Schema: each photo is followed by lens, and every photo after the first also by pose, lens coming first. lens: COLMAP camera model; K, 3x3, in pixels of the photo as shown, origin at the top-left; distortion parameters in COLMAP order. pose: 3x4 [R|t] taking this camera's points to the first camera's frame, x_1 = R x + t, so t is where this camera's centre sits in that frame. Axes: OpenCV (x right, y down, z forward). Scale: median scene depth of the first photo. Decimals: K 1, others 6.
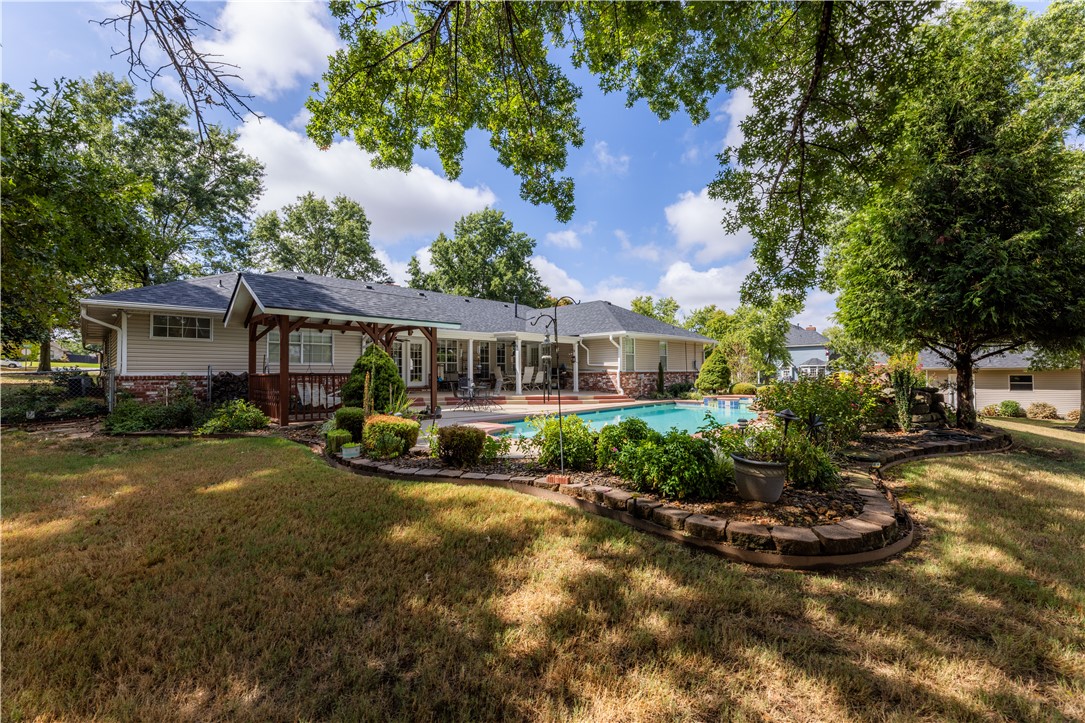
lens RADIAL K [[438.8, 0, 545.7], [0, 438.8, 363.5], [0, 0, 1]] dist [0.000961, 0.000197]
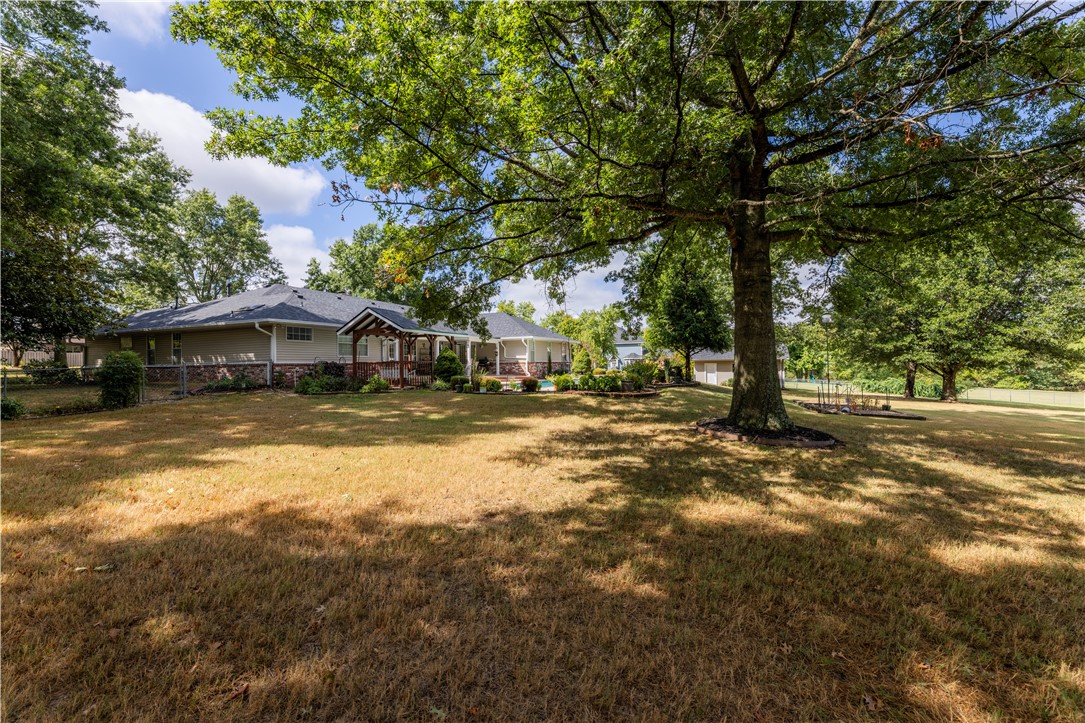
lens RADIAL K [[438.8, 0, 534.1], [0, 438.8, 362.7], [0, 0, 1]] dist [0.000961, 0.000197]
pose [[0.945689, -0.003227, 0.325057, -0.302703], [-0.001148, 0.999911, 0.013267, 0.001108], [-0.325071, -0.012919, 0.945601, -0.468338]]
